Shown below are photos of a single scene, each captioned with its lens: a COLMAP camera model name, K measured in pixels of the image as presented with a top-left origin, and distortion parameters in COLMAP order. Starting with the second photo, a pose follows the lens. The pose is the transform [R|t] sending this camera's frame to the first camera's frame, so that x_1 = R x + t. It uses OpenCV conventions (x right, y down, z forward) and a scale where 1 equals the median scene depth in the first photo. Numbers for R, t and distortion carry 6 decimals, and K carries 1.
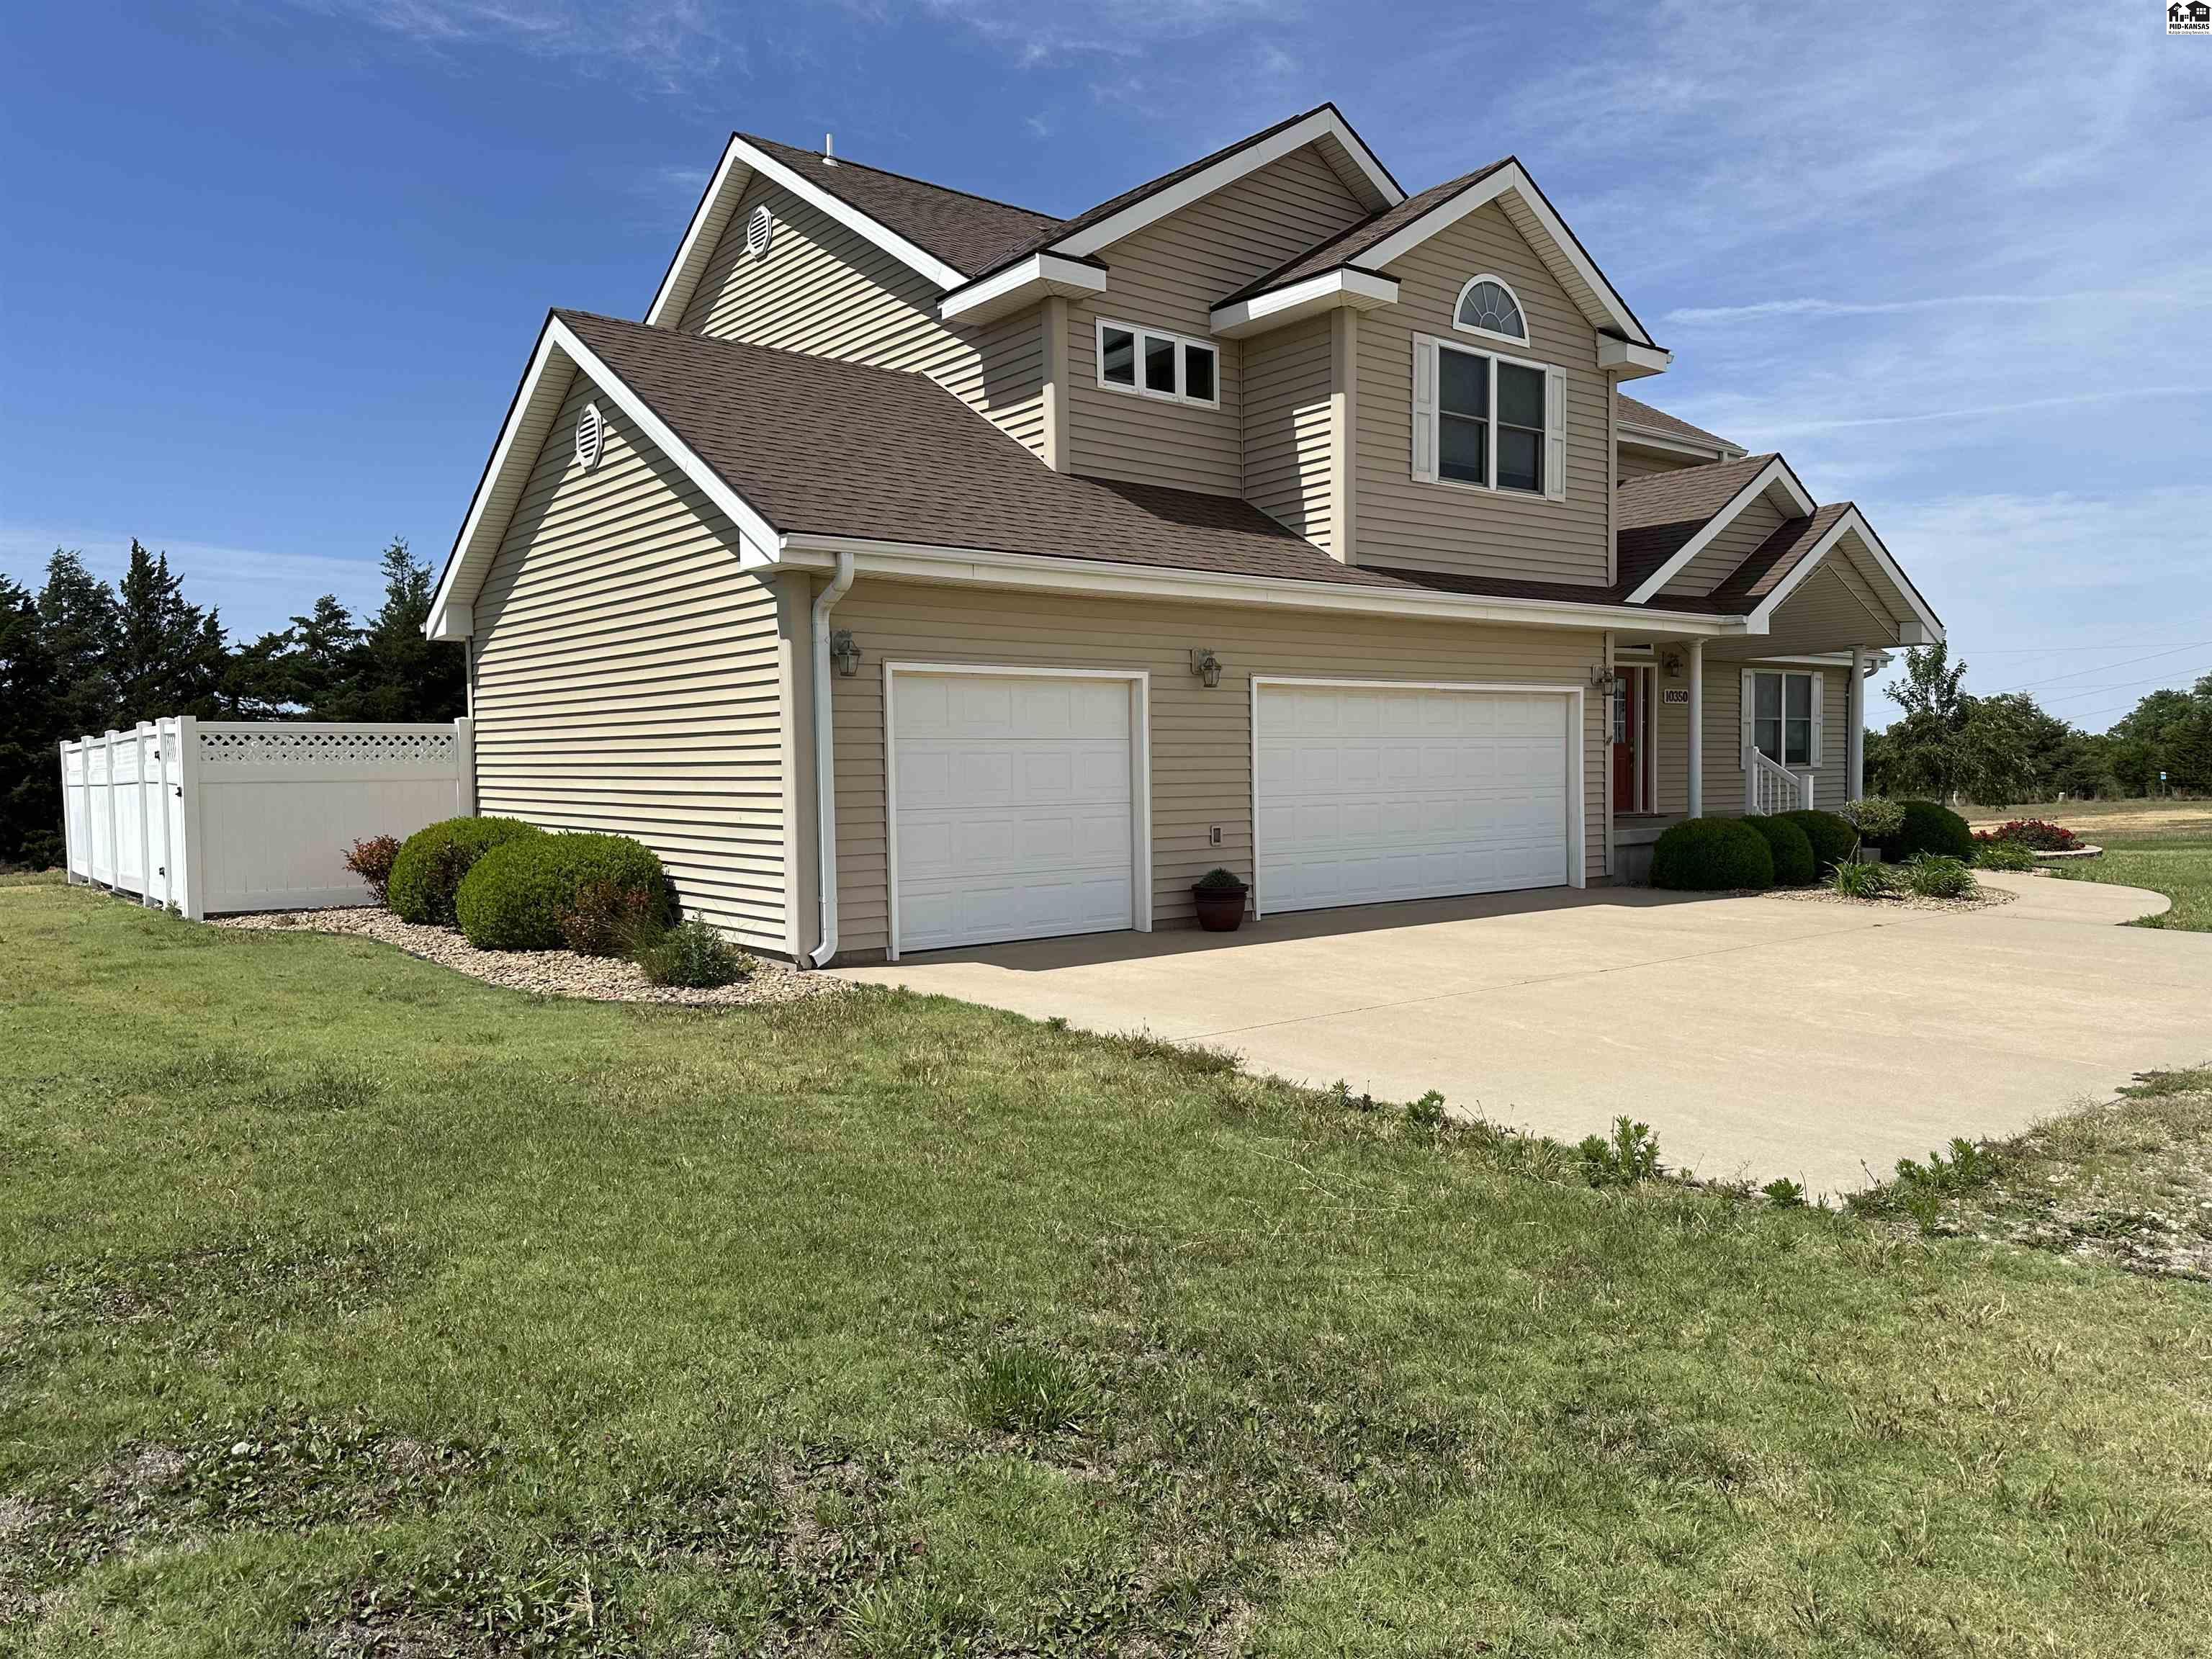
lens RADIAL K [[1550.3, 0, 1103.8], [0, 1550.3, 826.6], [0, 0, 1]] dist [0.033695, -0.011860]
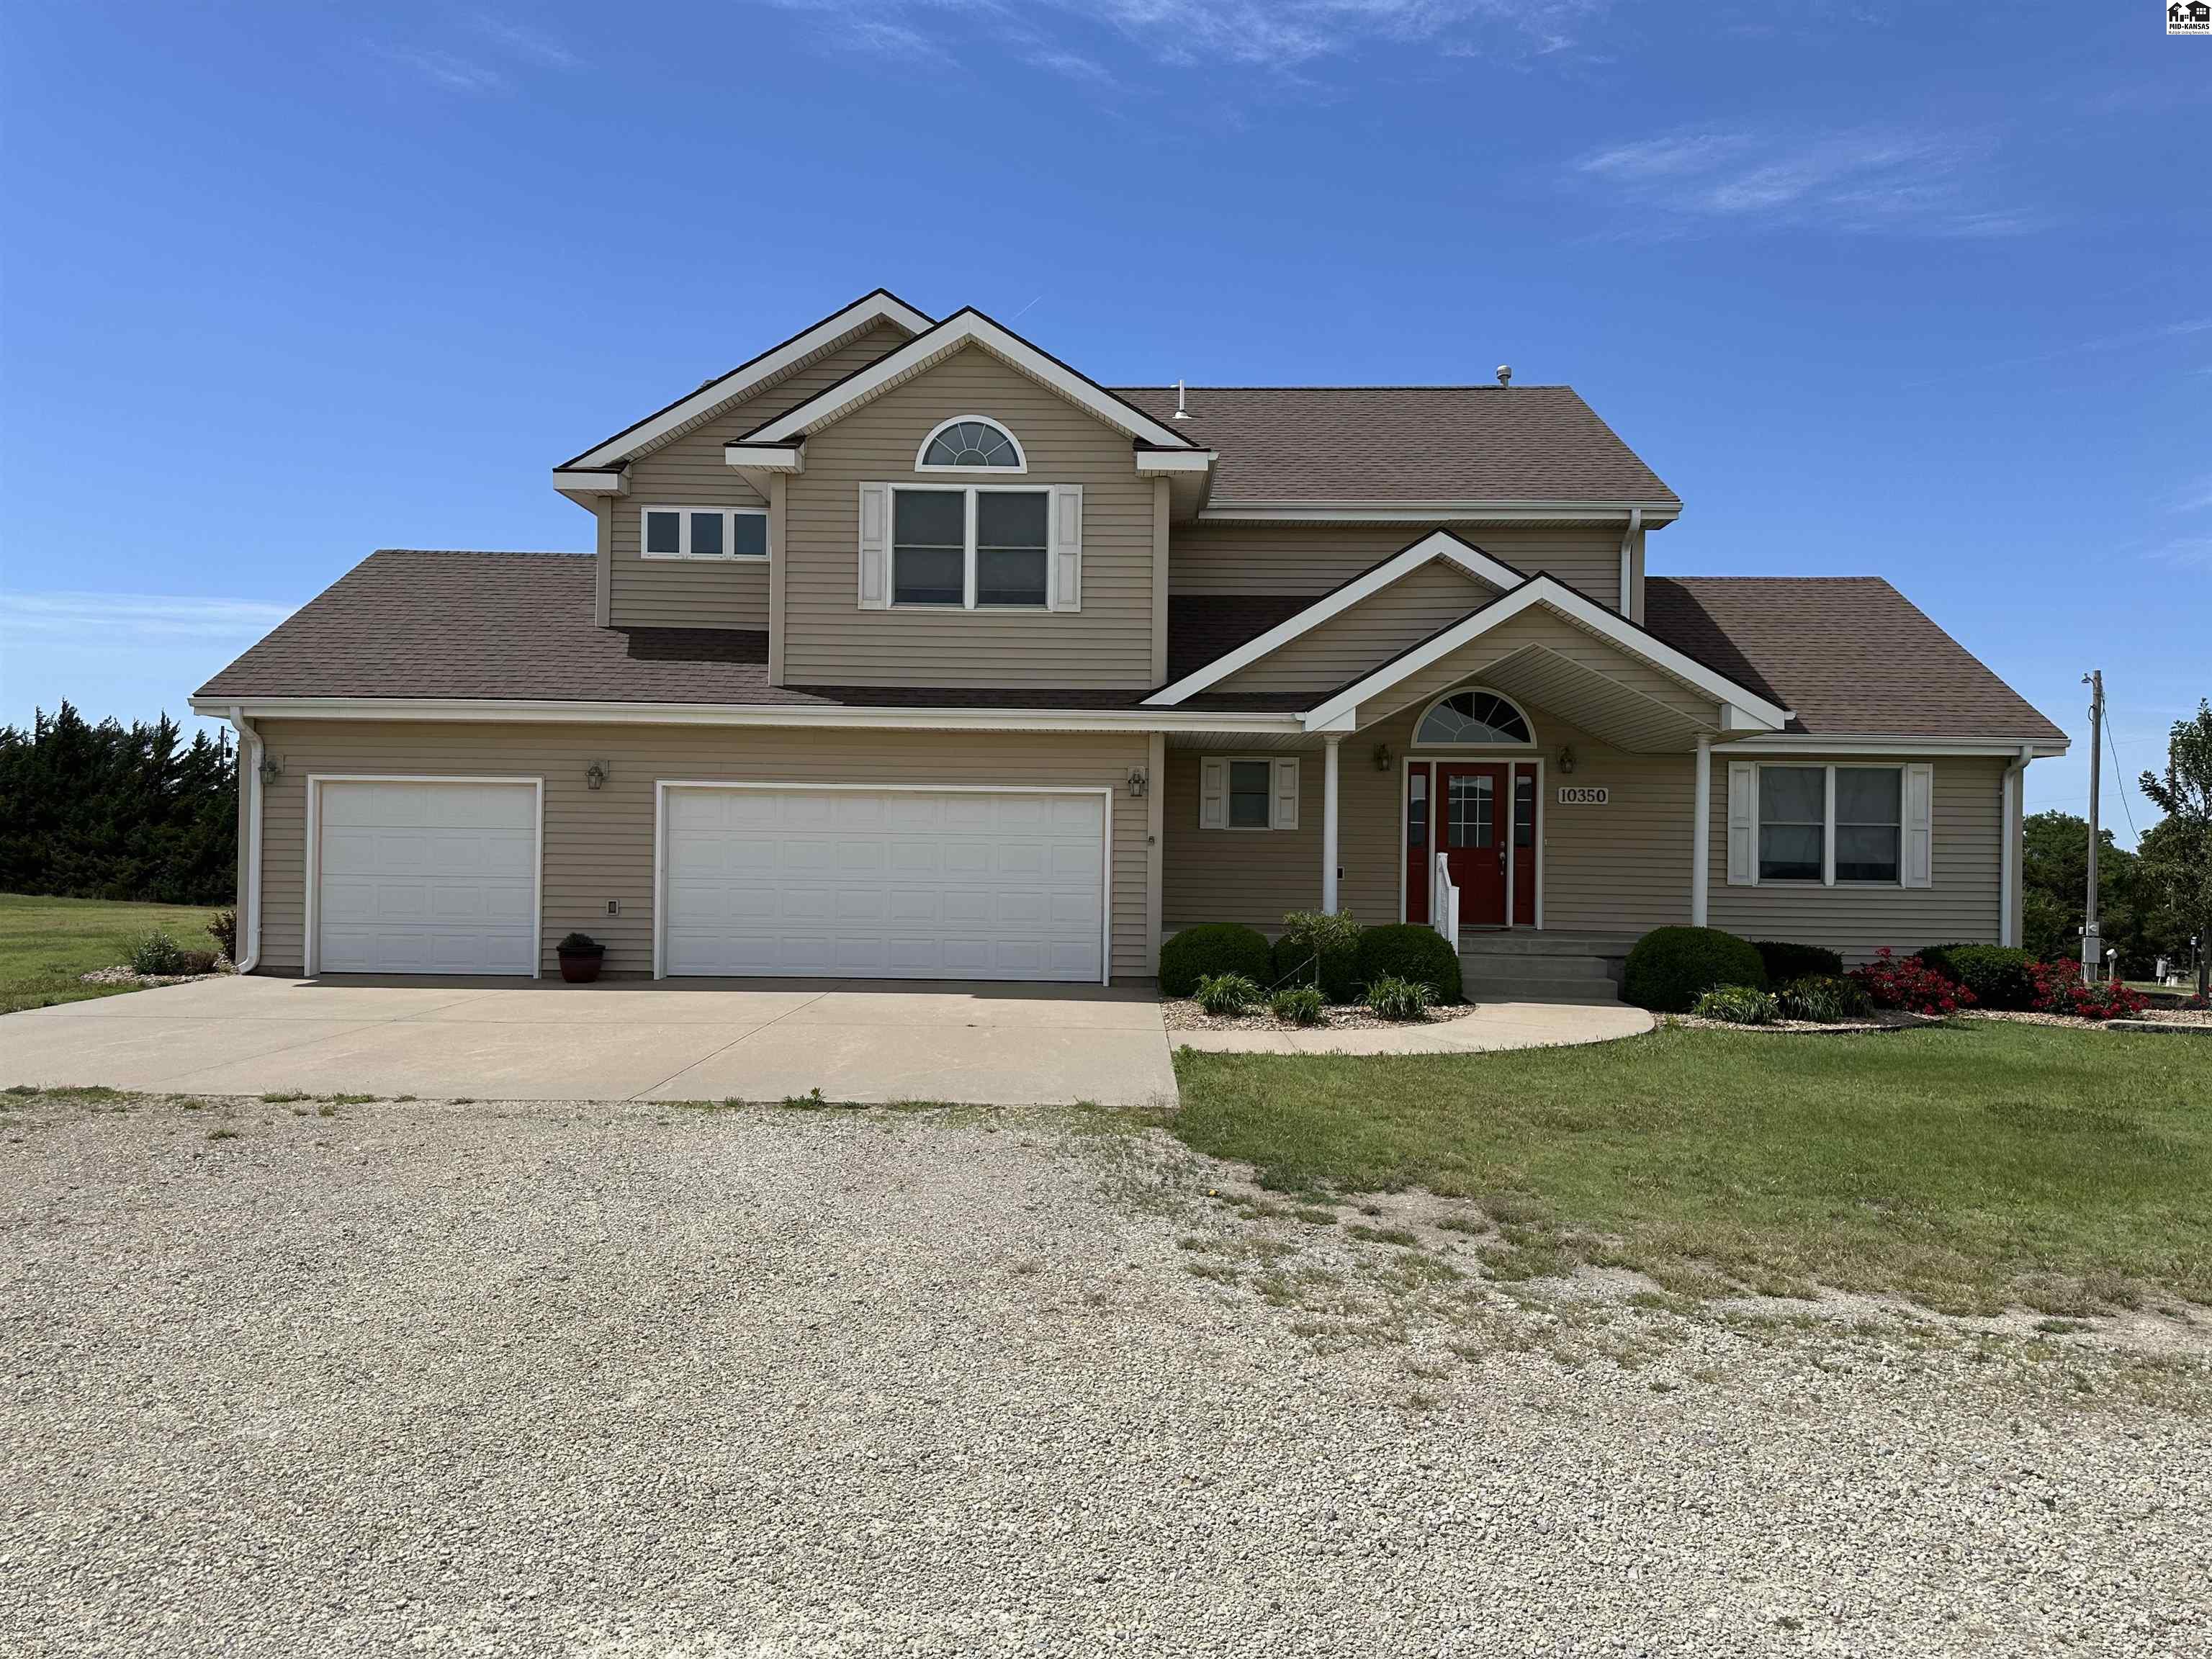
lens RADIAL K [[1550.3, 0, 1102.9], [0, 1550.3, 835.2], [0, 0, 1]] dist [0.033695, -0.011860]
pose [[0.790808, 0.014106, -0.611902, 1.017136], [-0.048855, 0.997999, -0.040133, -0.018218], [0.610112, 0.061632, 0.789914, 0.209333]]
